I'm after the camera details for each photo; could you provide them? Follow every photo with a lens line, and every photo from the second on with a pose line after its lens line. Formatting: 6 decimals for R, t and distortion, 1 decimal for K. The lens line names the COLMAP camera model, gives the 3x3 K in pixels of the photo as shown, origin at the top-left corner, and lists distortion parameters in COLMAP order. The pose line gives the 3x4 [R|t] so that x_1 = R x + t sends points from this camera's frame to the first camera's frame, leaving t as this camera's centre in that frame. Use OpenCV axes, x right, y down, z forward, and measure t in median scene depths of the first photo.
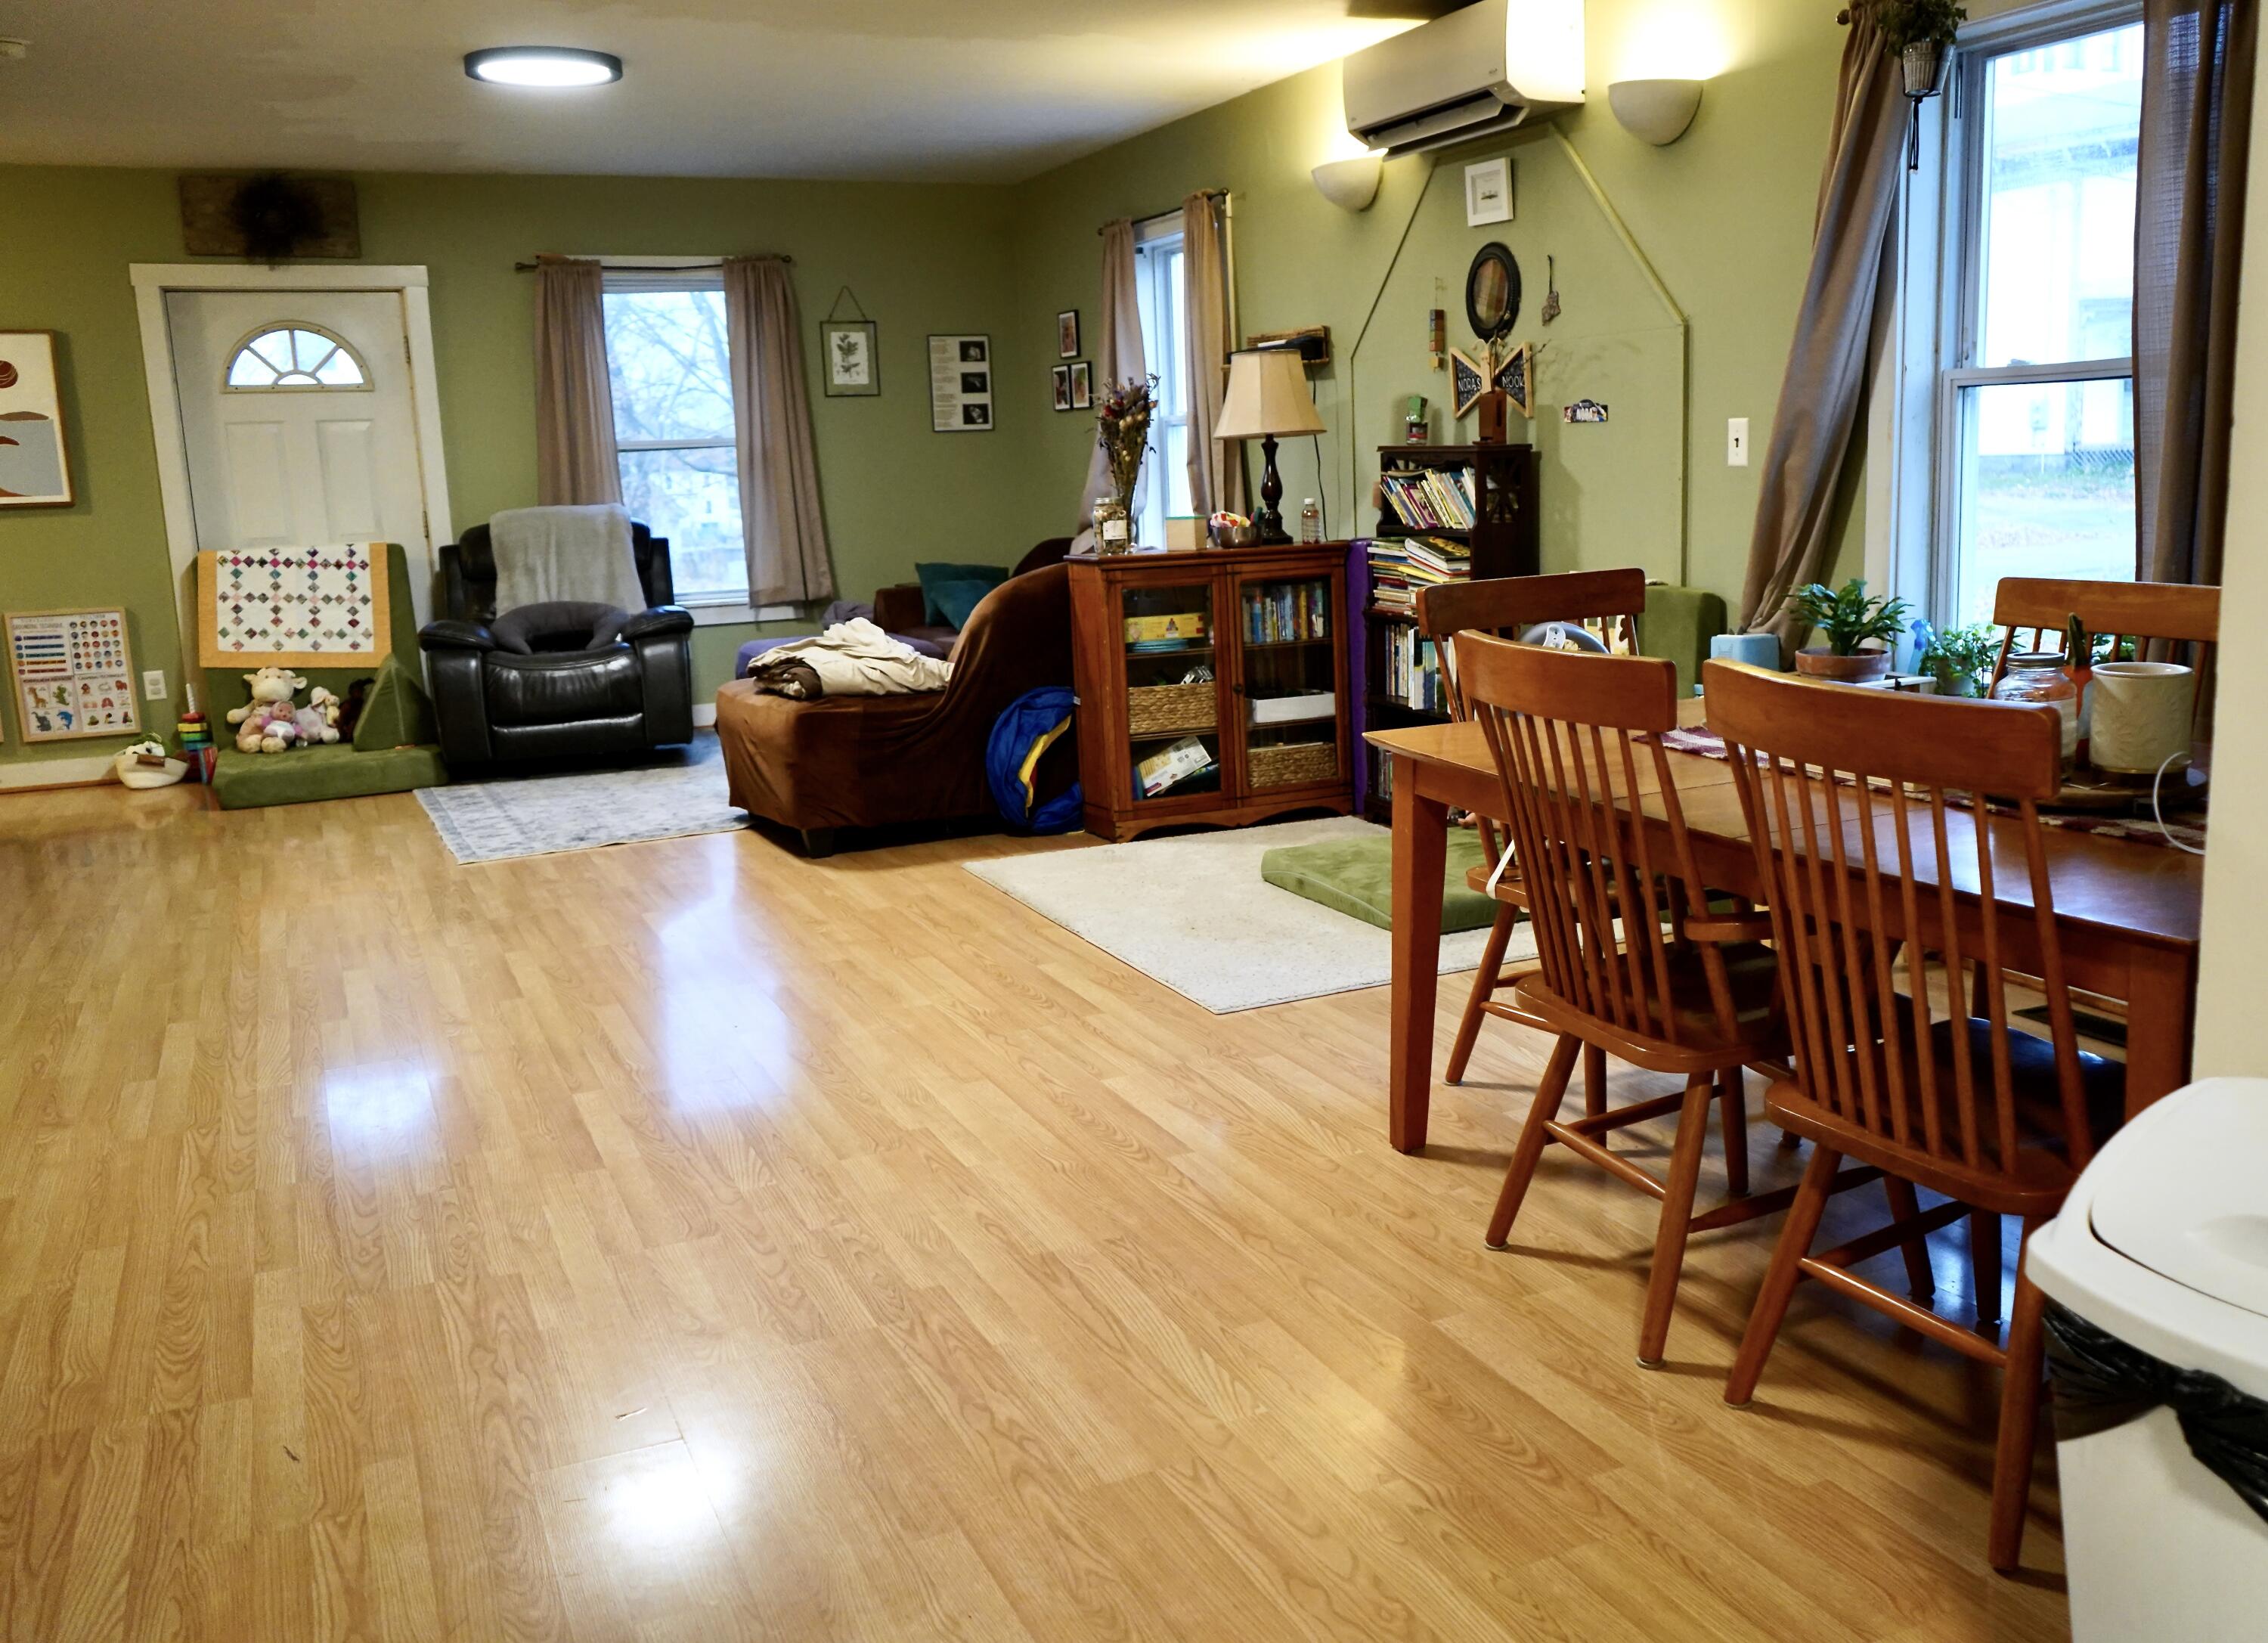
lens RADIAL K [[2010.2, 0, 1256.6], [0, 2010.2, 812.1], [0, 0, 1]] dist [-0.004741, -0.000440]
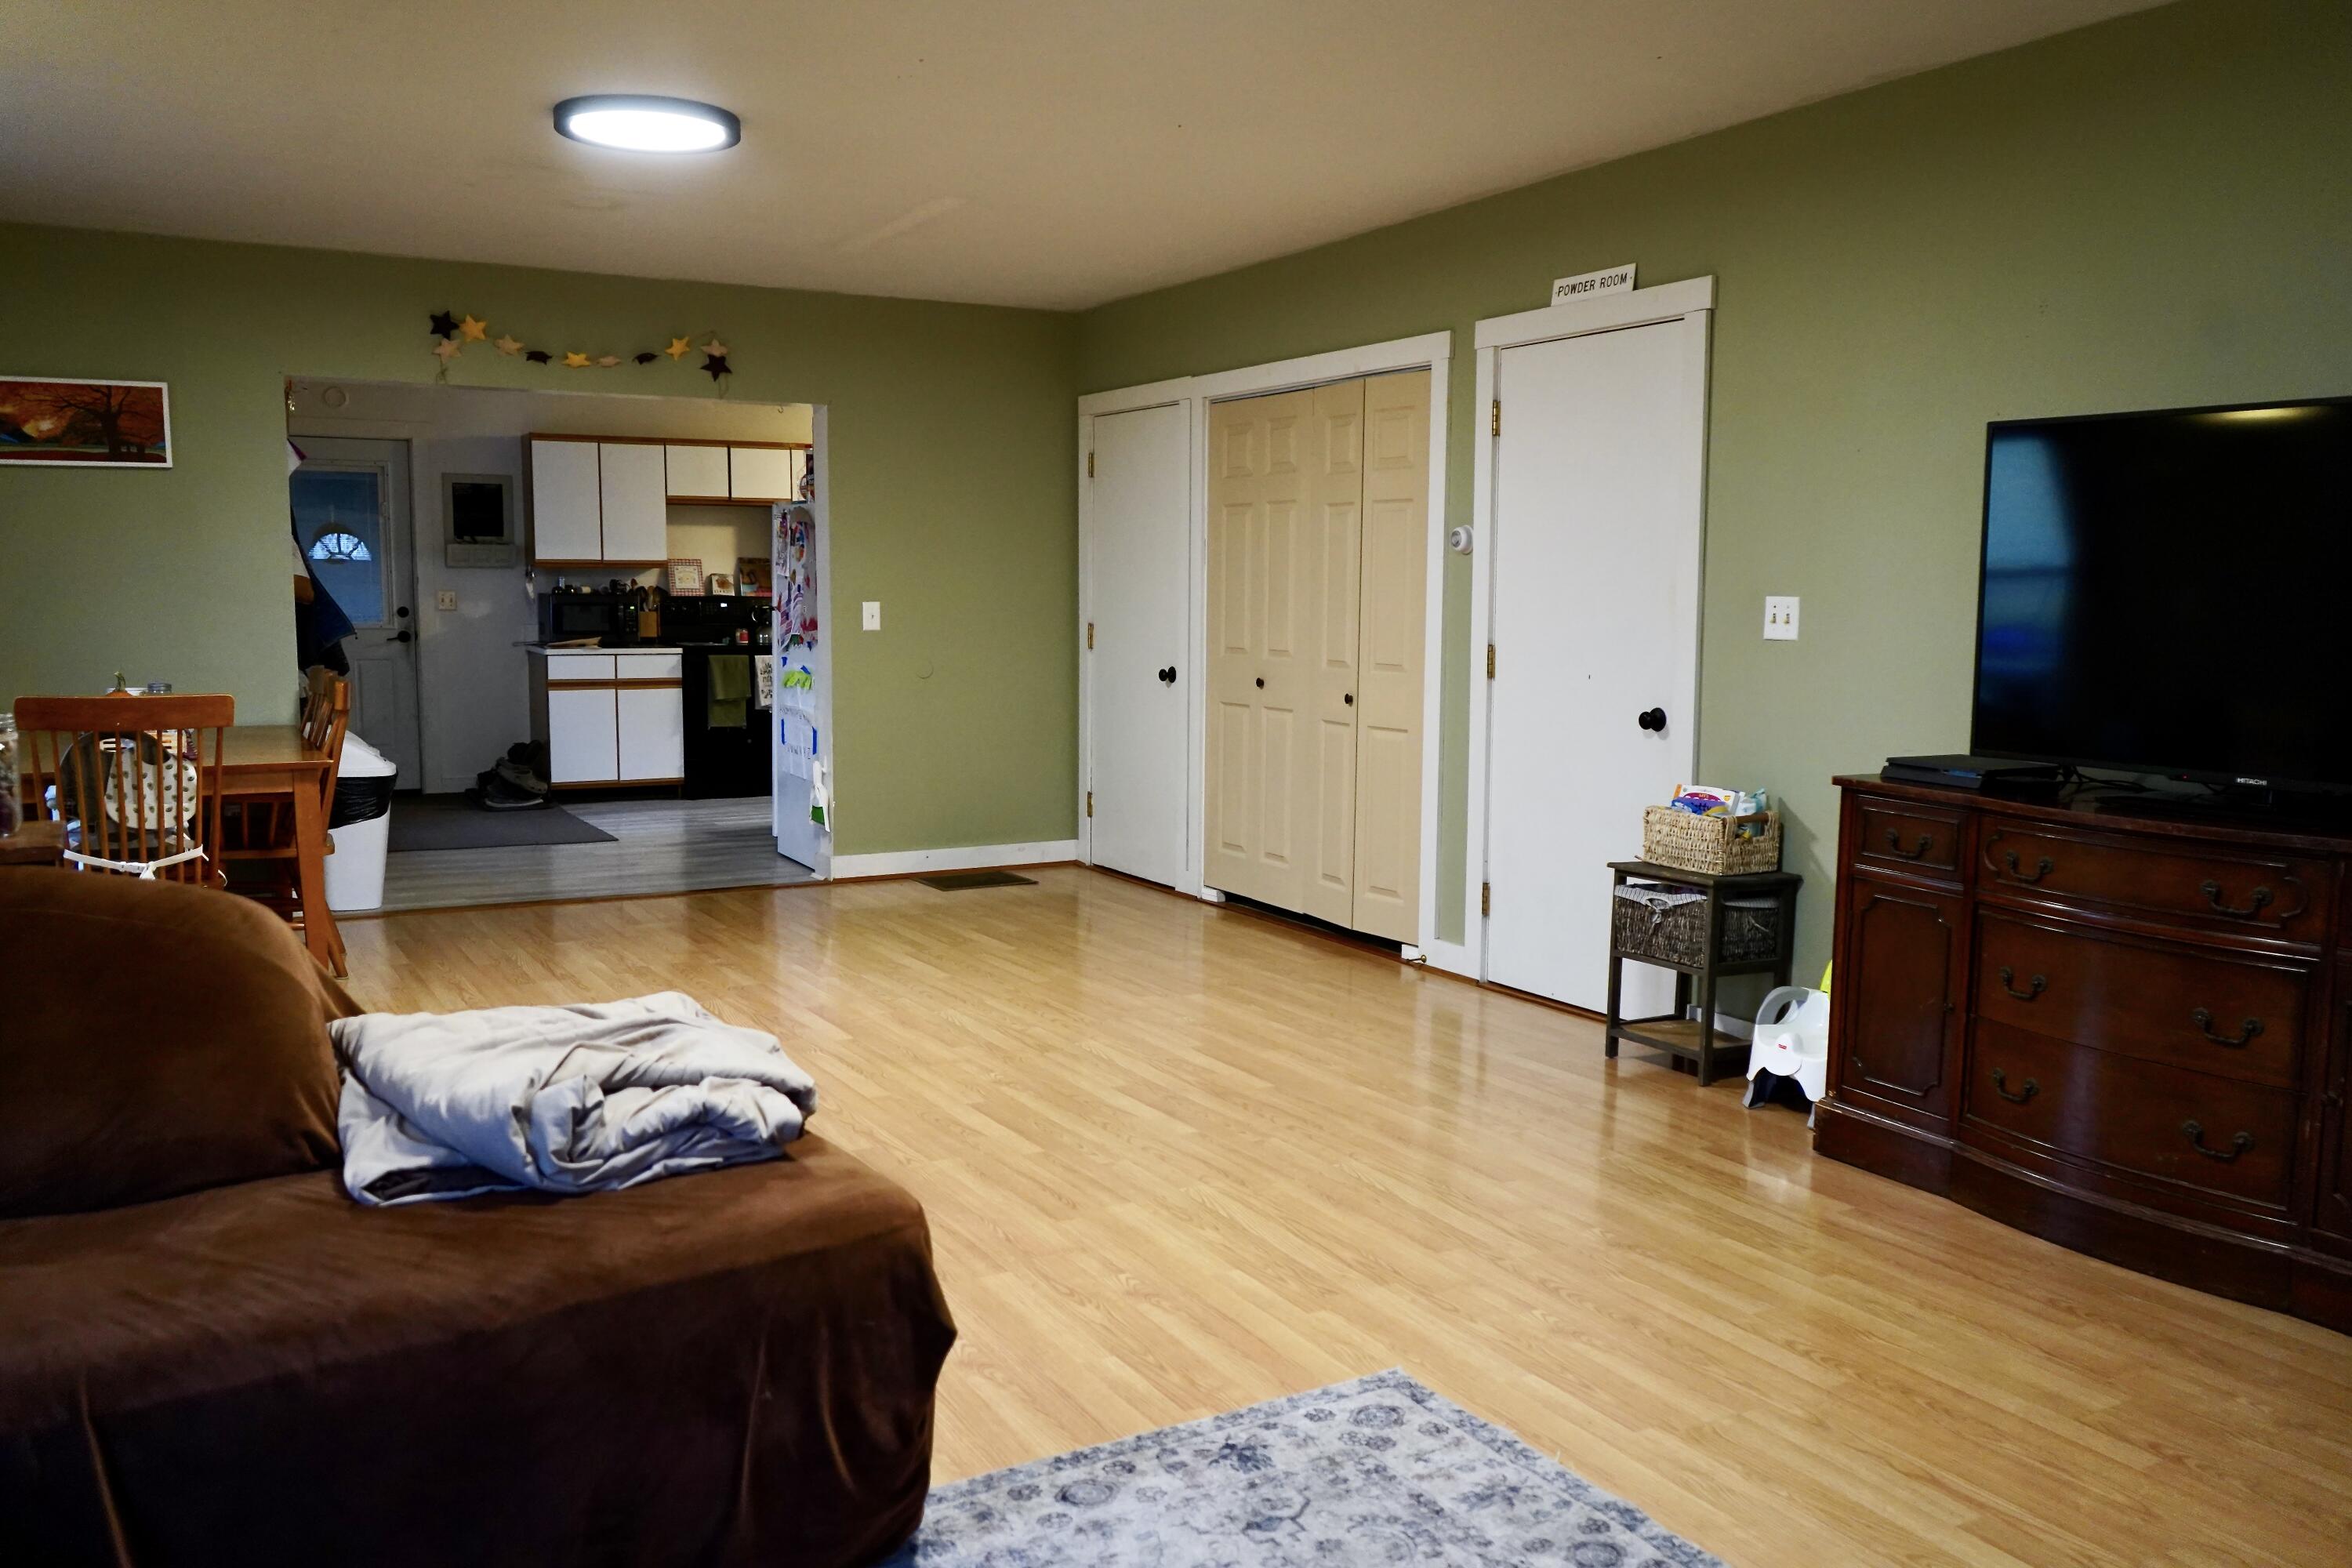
lens RADIAL K [[1878.0, 0, 1181.0], [0, 1878.0, 795.6], [0, 0, 1]] dist [-0.013231, 0.001722]
pose [[-0.997569, 0.034945, -0.060294, -0.435237], [0.015626, 0.955325, 0.295144, -0.355078], [0.067914, 0.293484, -0.953548, 1.944617]]
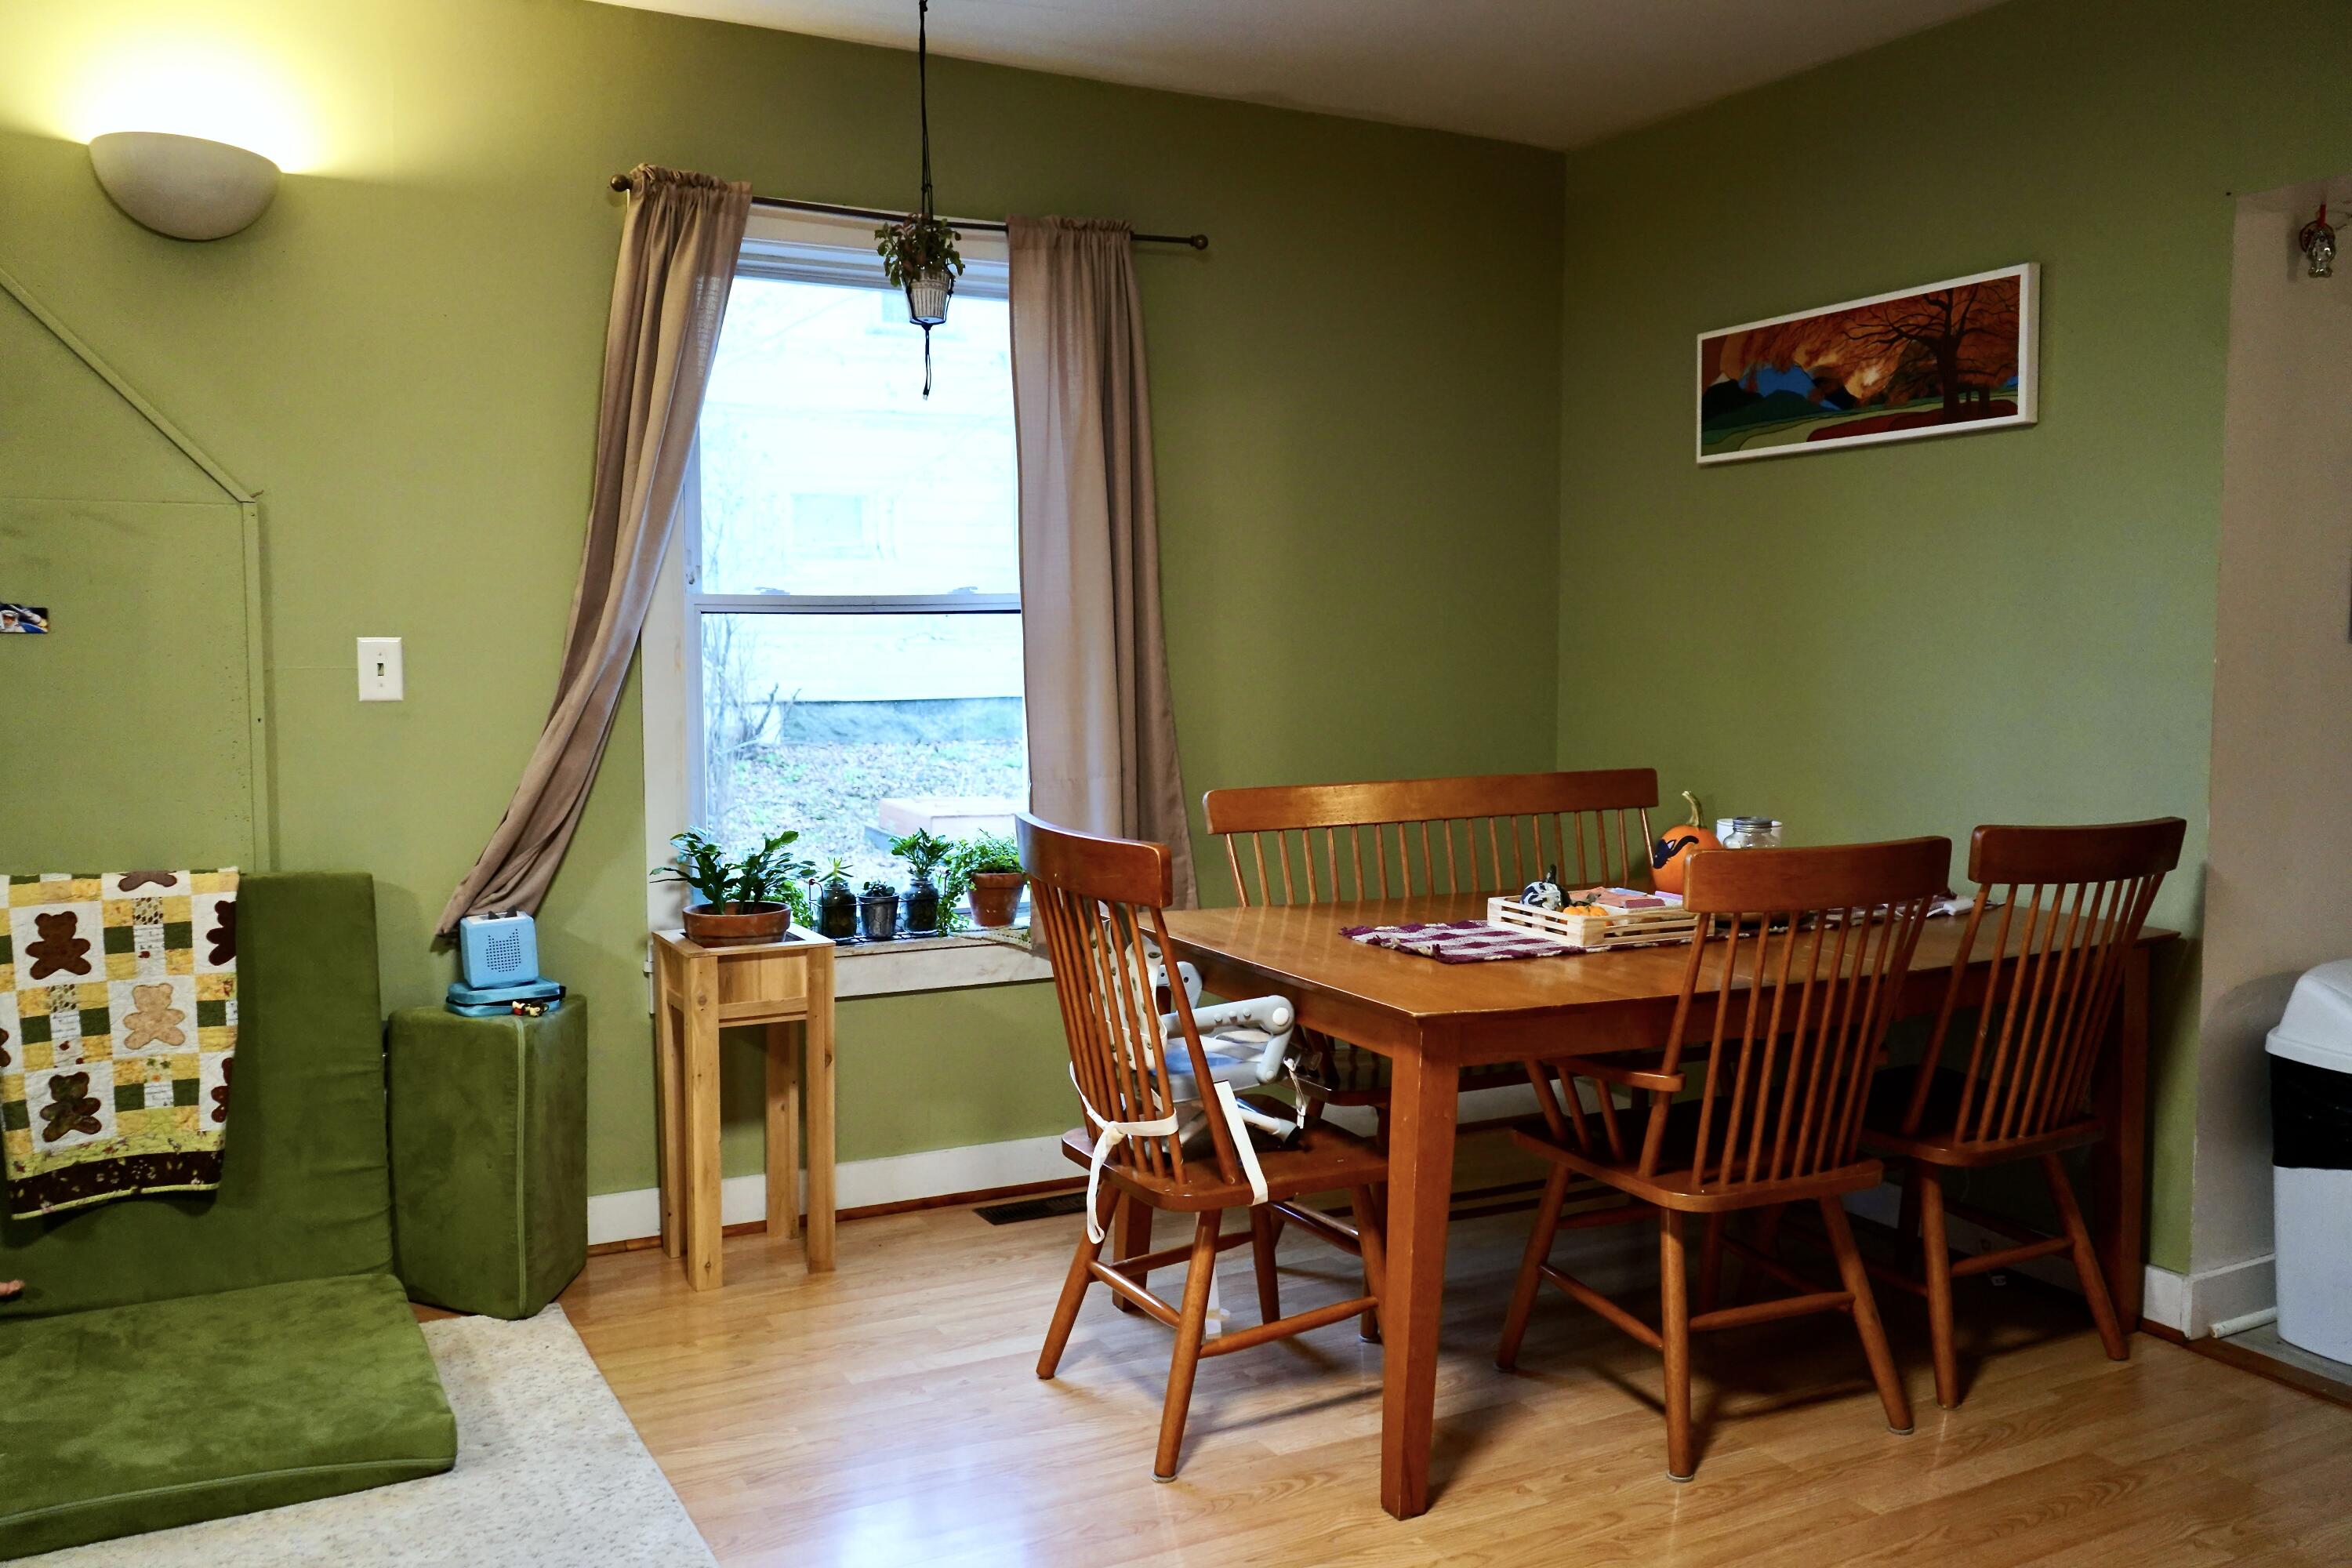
lens RADIAL K [[1878.0, 0, 1181.0], [0, 1878.0, 795.6], [0, 0, 1]] dist [-0.013231, 0.001722]
pose [[-0.038269, -0.050930, 0.997969, -0.519459], [0.182146, 0.981613, 0.057080, -0.138524], [-0.982527, 0.183960, -0.028288, 0.828079]]
